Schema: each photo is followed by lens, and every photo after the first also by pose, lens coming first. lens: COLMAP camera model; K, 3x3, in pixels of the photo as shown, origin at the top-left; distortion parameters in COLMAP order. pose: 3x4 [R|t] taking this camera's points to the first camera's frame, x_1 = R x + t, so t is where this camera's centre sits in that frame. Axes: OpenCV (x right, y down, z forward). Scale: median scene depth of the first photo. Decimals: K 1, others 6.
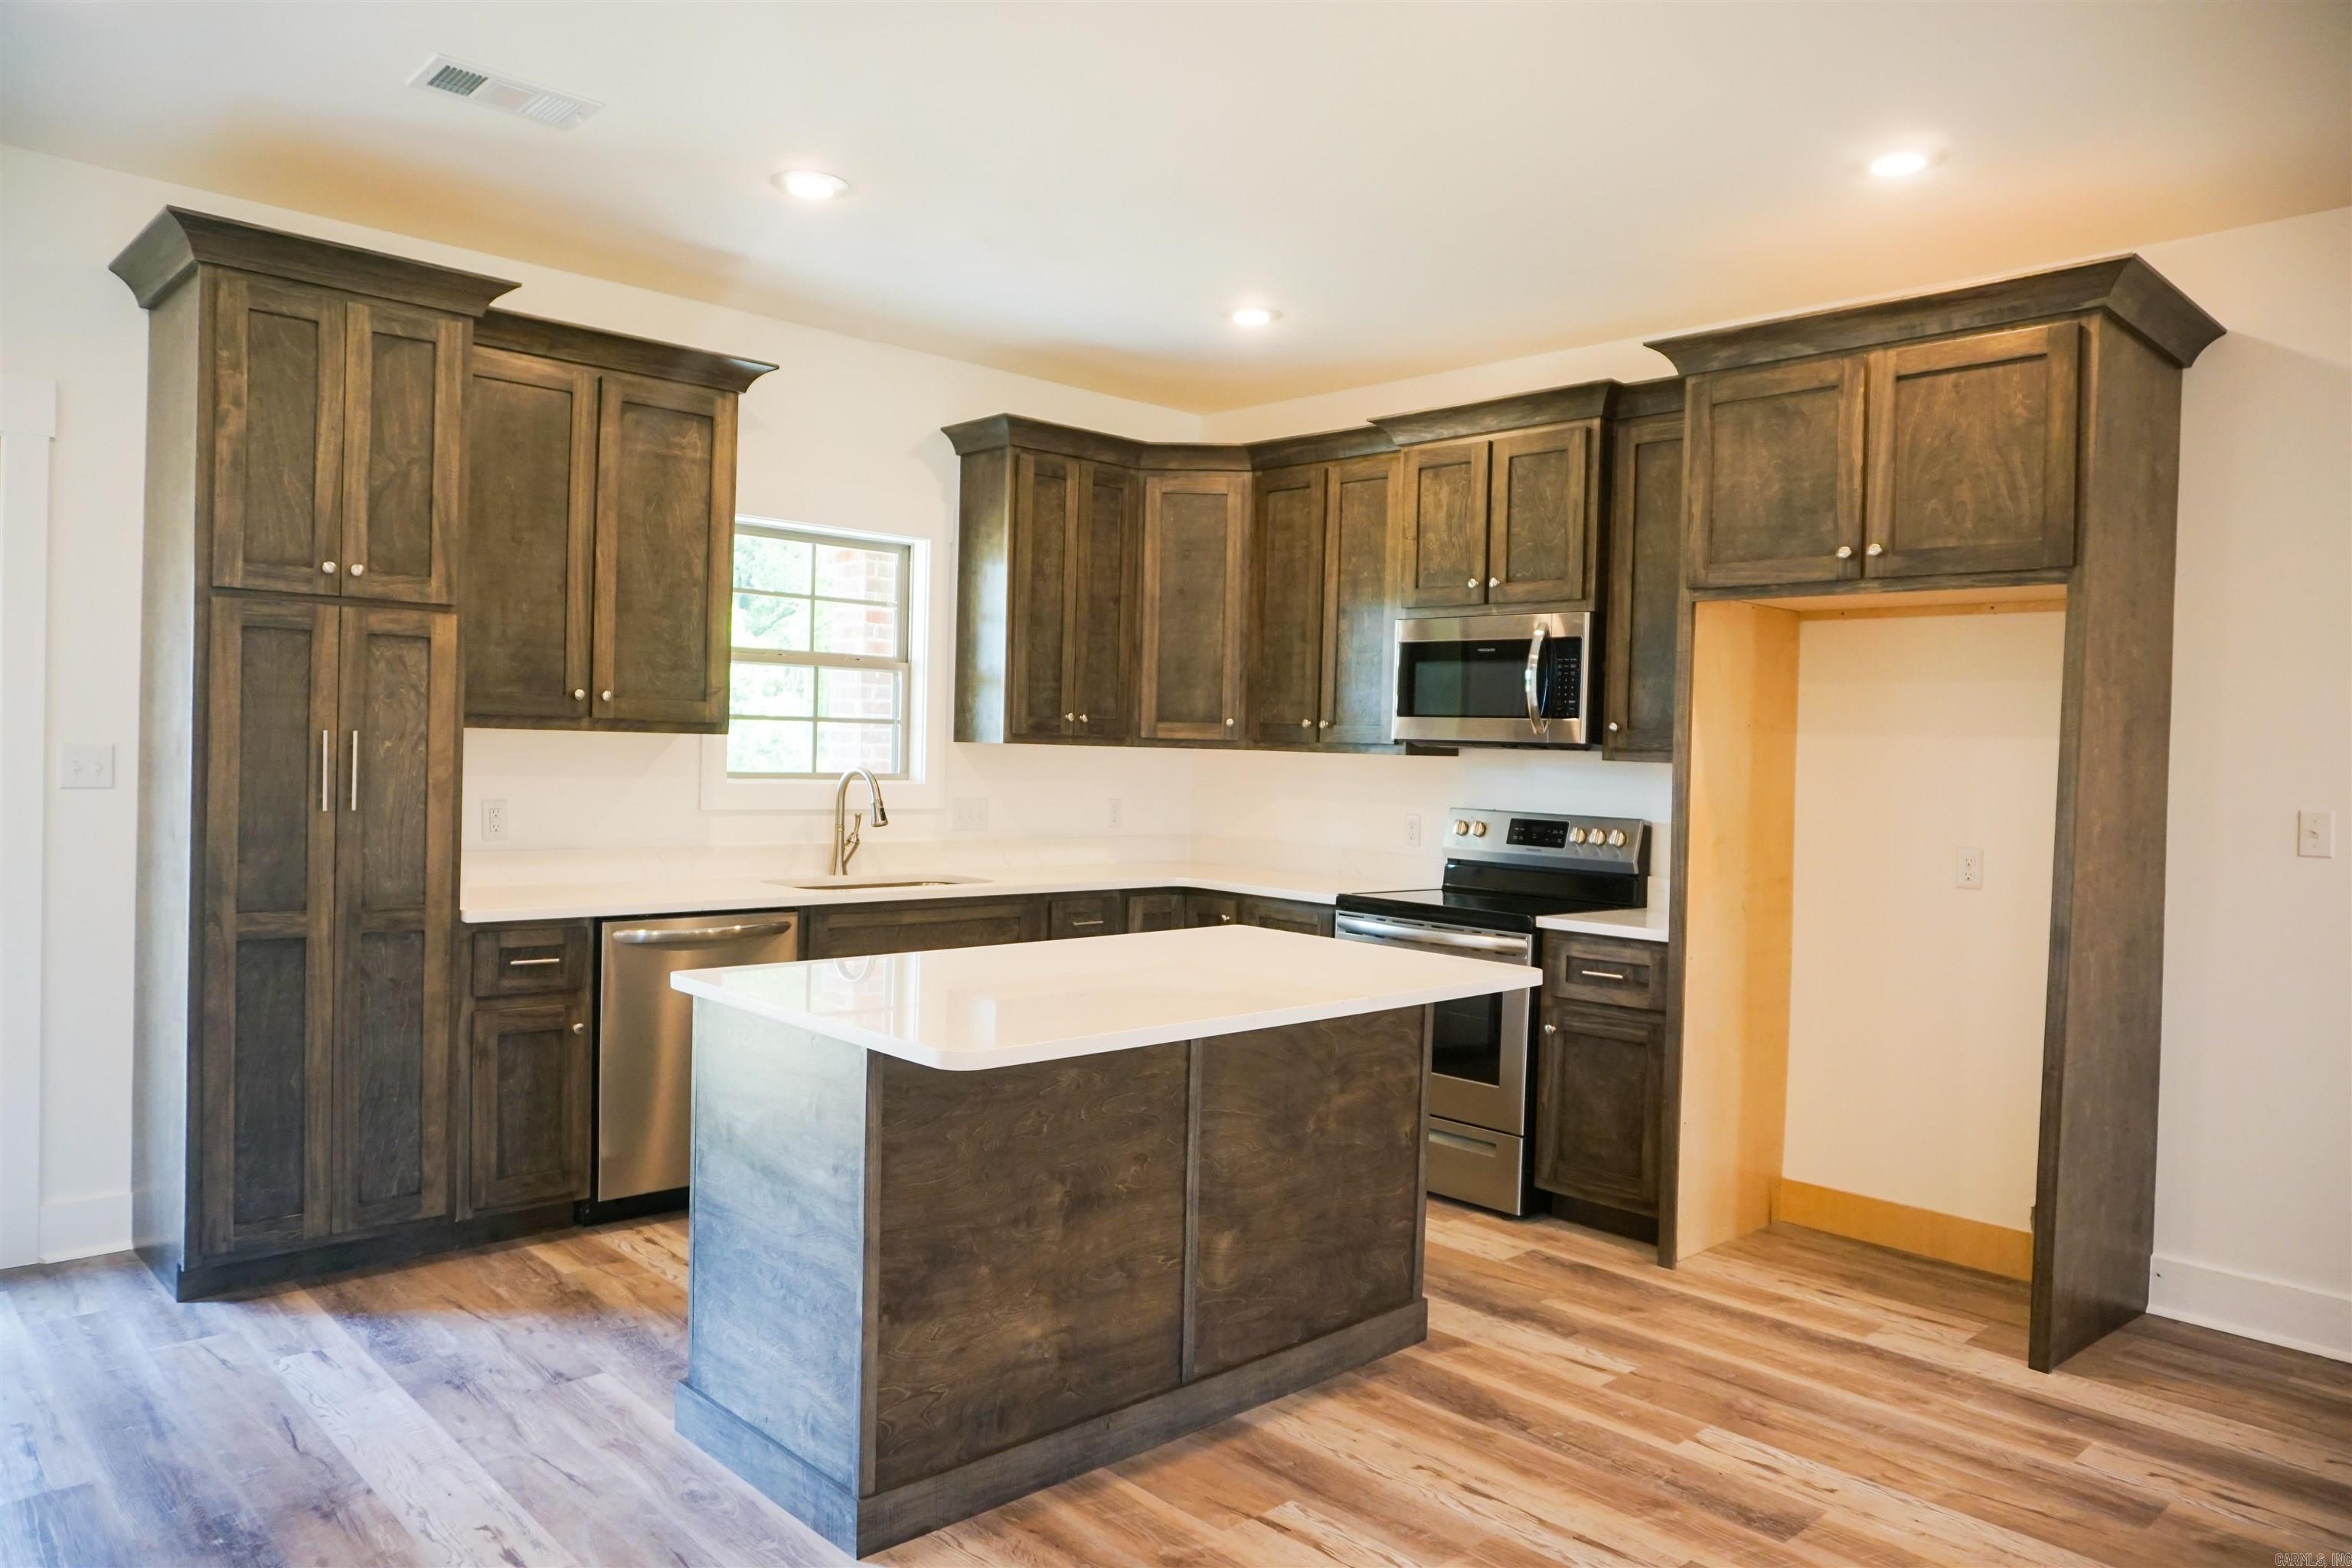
lens RADIAL K [[1580.3, 0, 1171.0], [0, 1580.3, 782.0], [0, 0, 1]] dist [-0.063915, 0.055644]
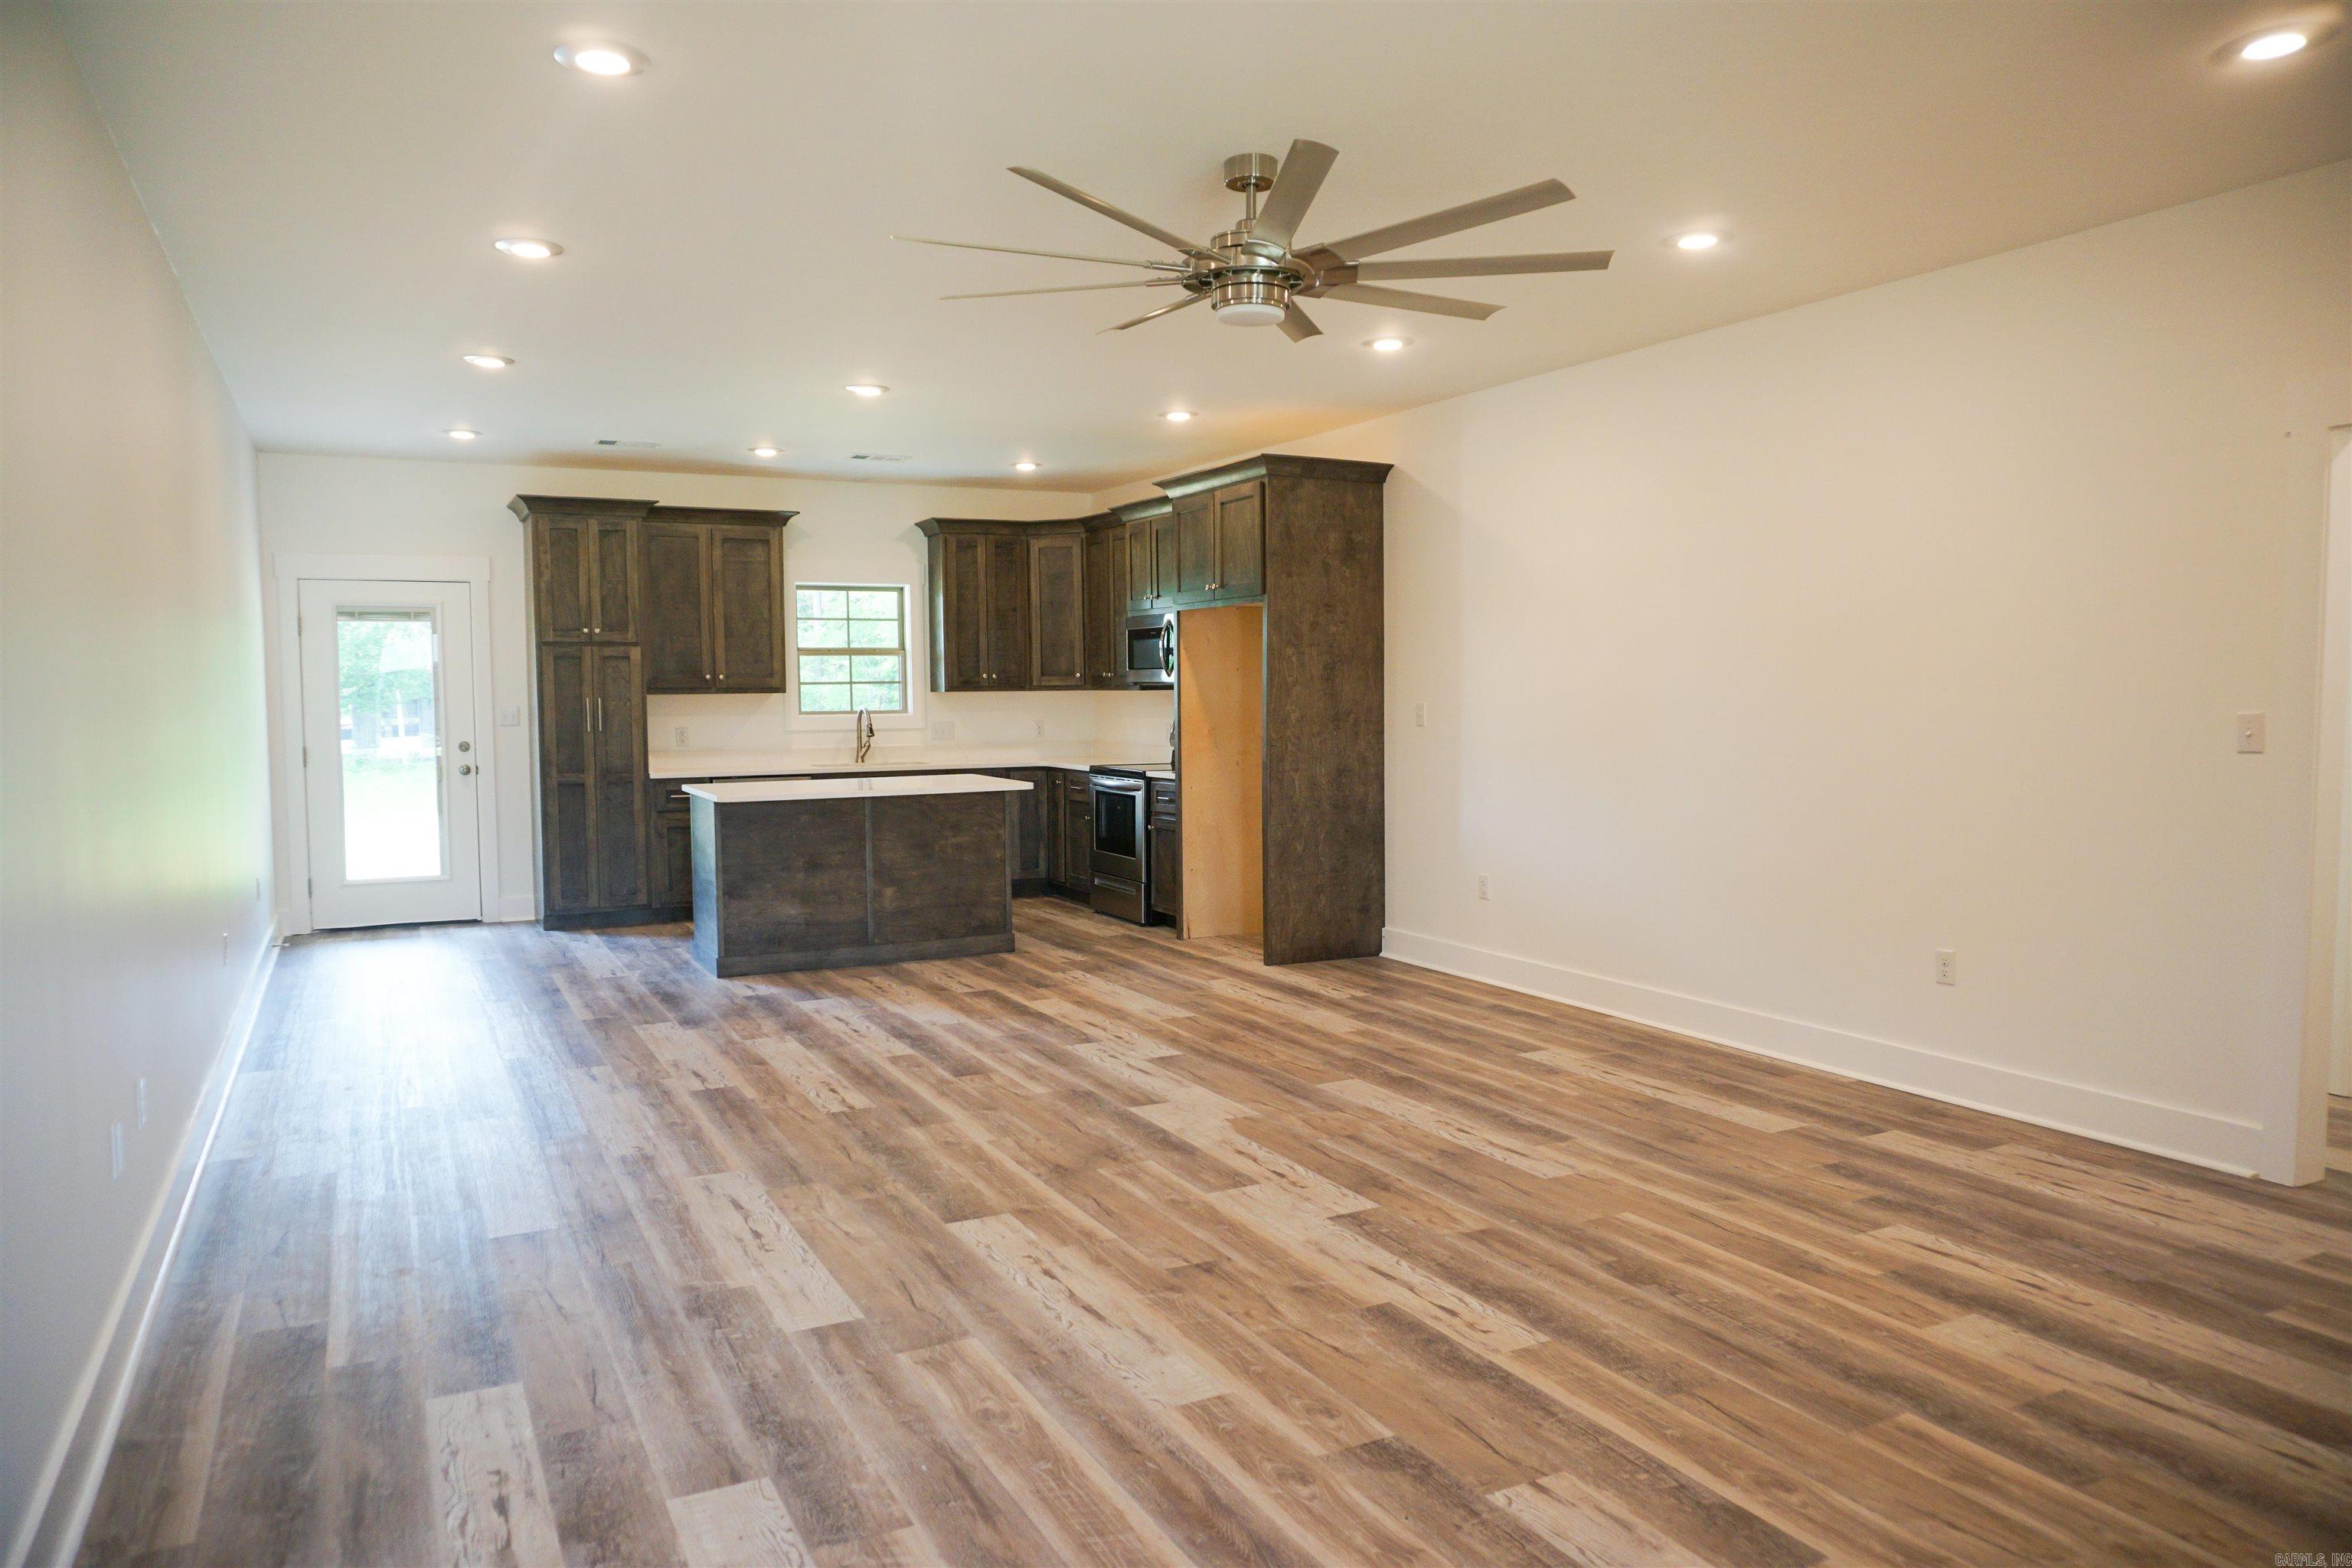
lens RADIAL K [[1580.3, 0, 1171.0], [0, 1580.3, 782.0], [0, 0, 1]] dist [-0.063915, 0.055644]
pose [[0.959417, -0.020442, -0.281250, 0.747073], [0.030365, 0.999059, 0.030968, 0.036428], [0.280352, -0.038251, 0.959135, -0.805545]]
